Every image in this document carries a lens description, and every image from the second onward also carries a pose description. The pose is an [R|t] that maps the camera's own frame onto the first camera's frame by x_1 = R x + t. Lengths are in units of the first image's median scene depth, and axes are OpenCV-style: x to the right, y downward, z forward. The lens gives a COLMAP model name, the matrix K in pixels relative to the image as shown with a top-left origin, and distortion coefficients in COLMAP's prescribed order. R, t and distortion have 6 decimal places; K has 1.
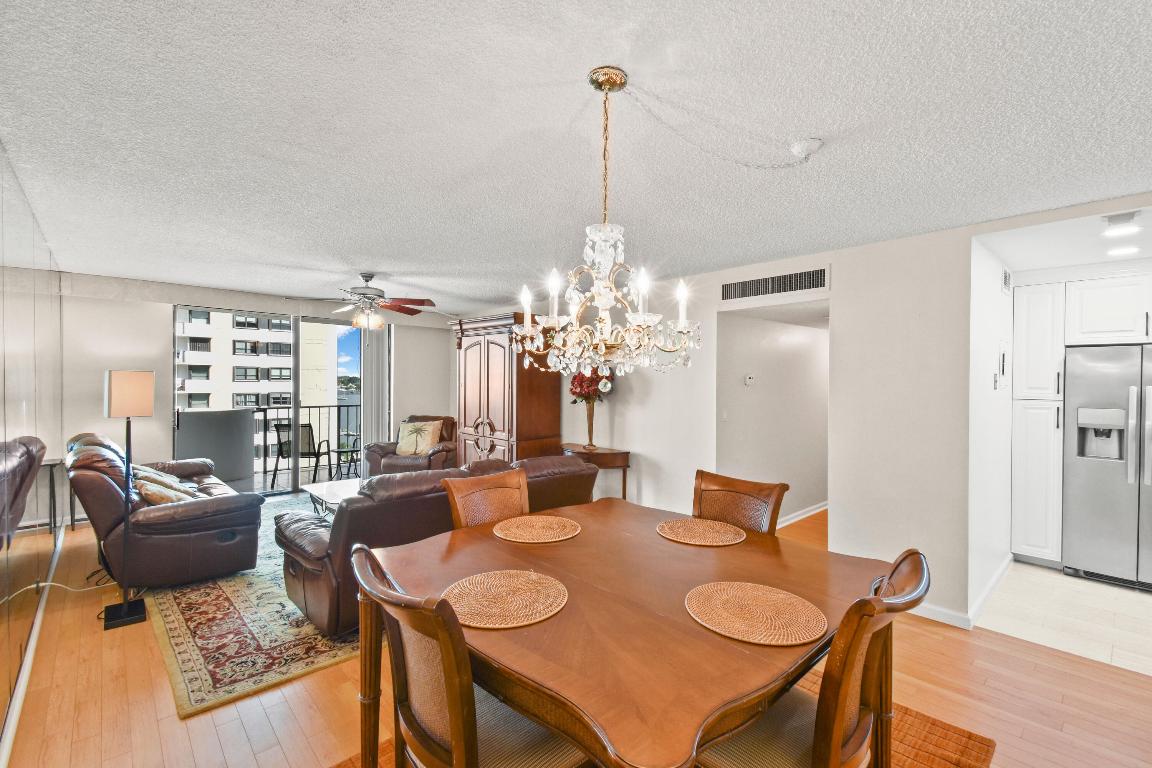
lens RADIAL K [[497.3, 0, 578.8], [0, 497.3, 382.2], [0, 0, 1]] dist [0.055238, -0.028644]
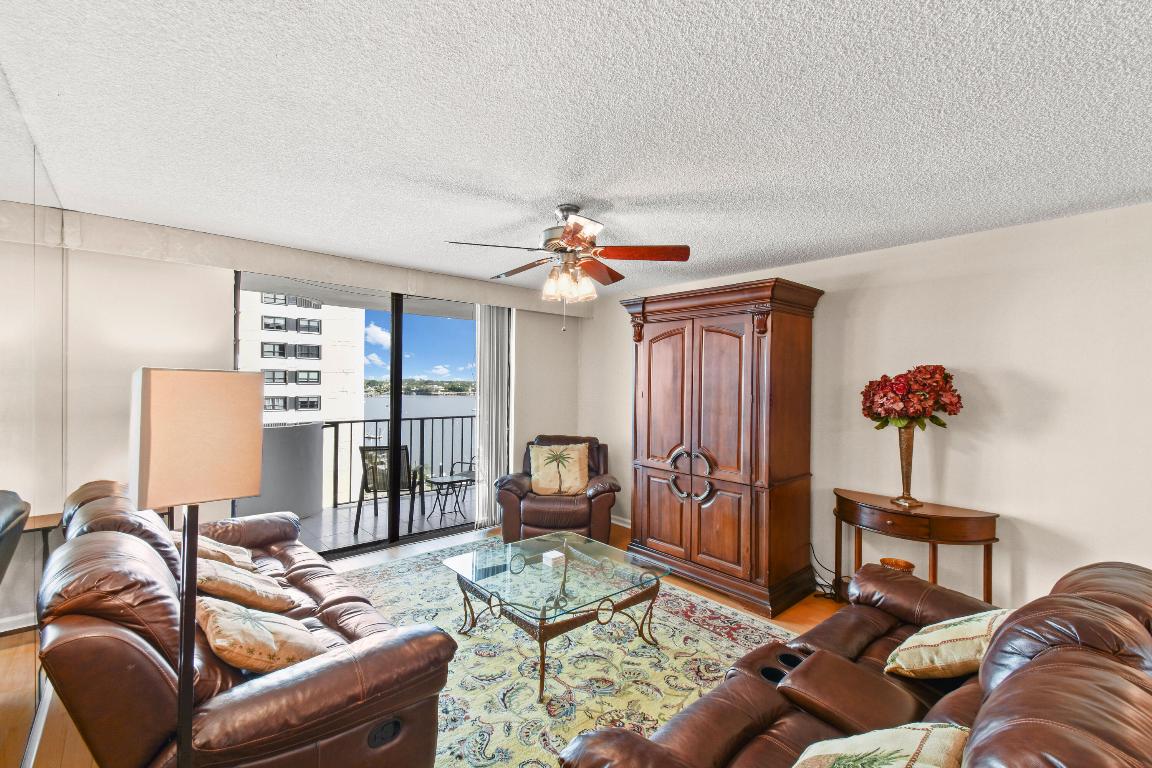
lens RADIAL K [[497.3, 0, 578.8], [0, 497.3, 382.2], [0, 0, 1]] dist [0.055238, -0.028644]
pose [[0.999520, 0.002210, -0.030898, -0.310213], [-0.002422, 0.999974, -0.006855, -0.006914], [0.030882, 0.006926, 0.999499, 0.334651]]
